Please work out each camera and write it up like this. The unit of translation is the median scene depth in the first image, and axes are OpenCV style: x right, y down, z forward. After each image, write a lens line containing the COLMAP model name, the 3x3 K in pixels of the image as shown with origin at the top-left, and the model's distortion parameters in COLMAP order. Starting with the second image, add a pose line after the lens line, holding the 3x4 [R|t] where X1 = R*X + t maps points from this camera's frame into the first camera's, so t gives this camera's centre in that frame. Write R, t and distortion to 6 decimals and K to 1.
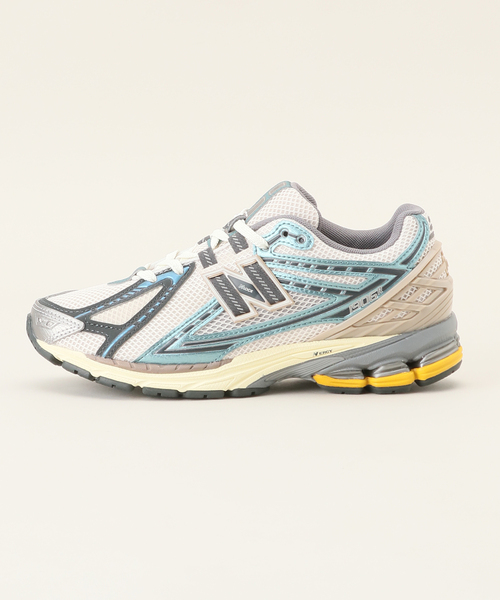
lens RADIAL K [[1204.9, 0, 250.4], [0, 1204.9, 304.3], [0, 0, 1]] dist [-0.305614, 0.000000]
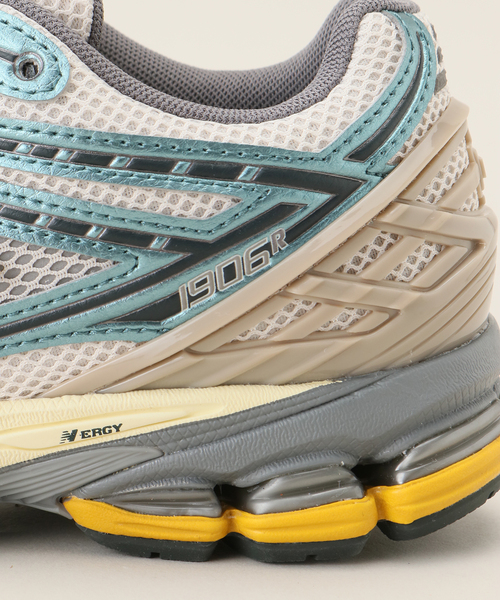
lens RADIAL K [[3234.6, 0, 249.9], [0, 3234.6, 299.7], [0, 0, 1]] dist [-0.290813, 0.000000]
pose [[0.994504, 0.027629, 0.100985, 0.015365], [-0.028090, 0.999600, 0.003152, 0.001467], [-0.100857, -0.005972, 0.994883, 0.158536]]
